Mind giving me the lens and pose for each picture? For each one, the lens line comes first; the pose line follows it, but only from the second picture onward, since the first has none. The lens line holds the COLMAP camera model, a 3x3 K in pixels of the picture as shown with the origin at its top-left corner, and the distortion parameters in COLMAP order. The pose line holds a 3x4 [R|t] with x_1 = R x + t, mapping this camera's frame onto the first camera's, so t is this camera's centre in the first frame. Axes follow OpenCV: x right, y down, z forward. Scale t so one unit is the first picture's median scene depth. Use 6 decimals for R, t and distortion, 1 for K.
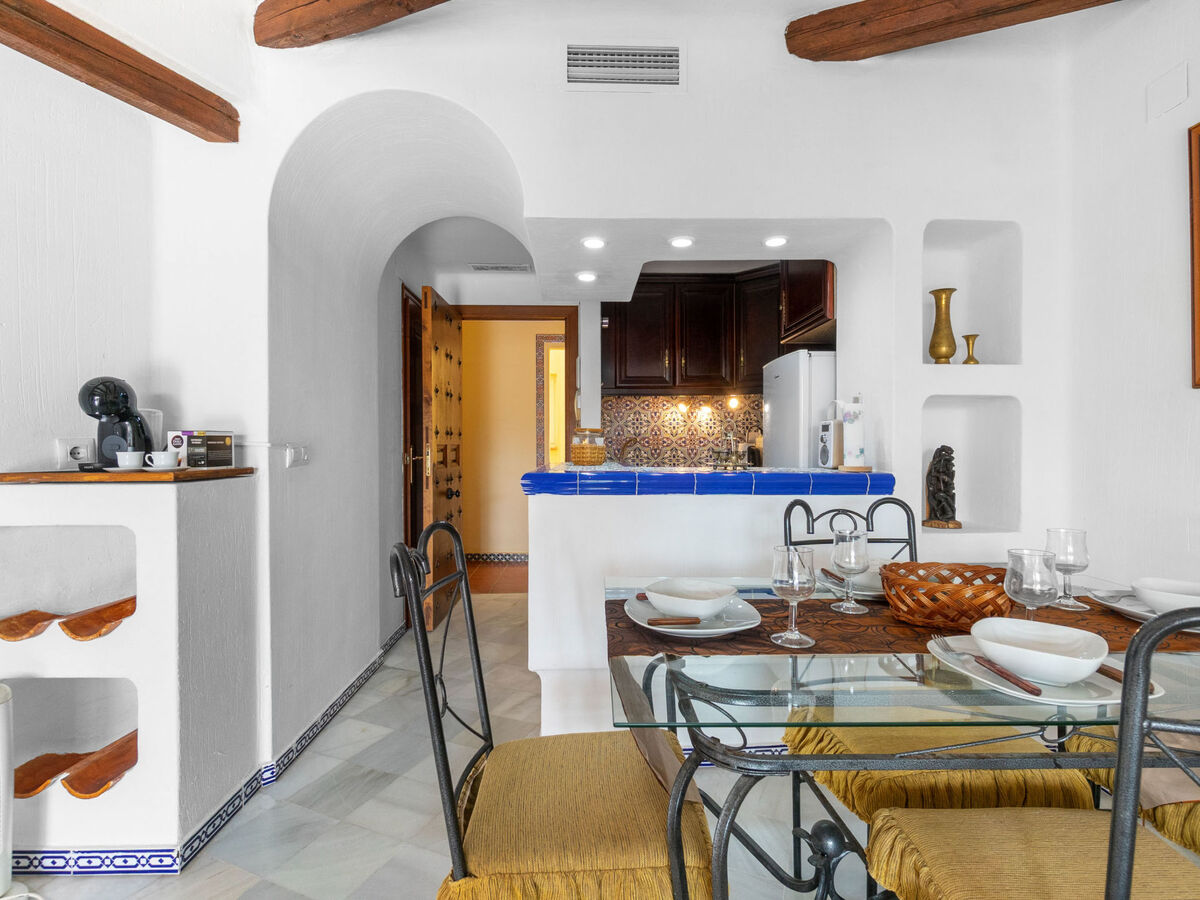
lens RADIAL K [[561.5, 0, 600.0], [0, 561.5, 450.0], [0, 0, 1]] dist [-0.002362, -0.000010]
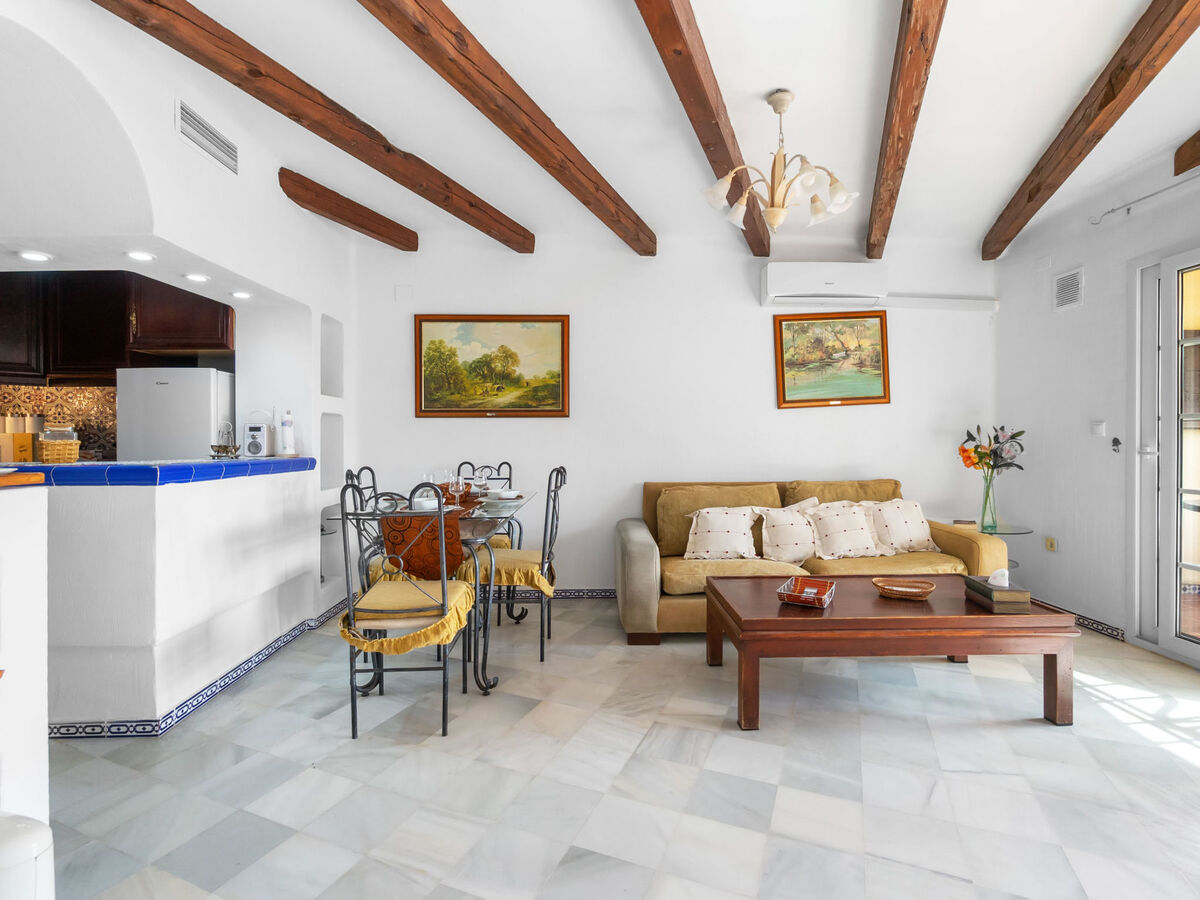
lens RADIAL K [[577.1, 0, 603.1], [0, 577.1, 451.7], [0, 0, 1]] dist [-0.004220, 0.000889]
pose [[0.000880, -0.018889, 0.999821, -1.172072], [0.009309, 0.999778, 0.018880, -0.000382], [-0.999956, 0.009291, 0.001055, 0.110340]]
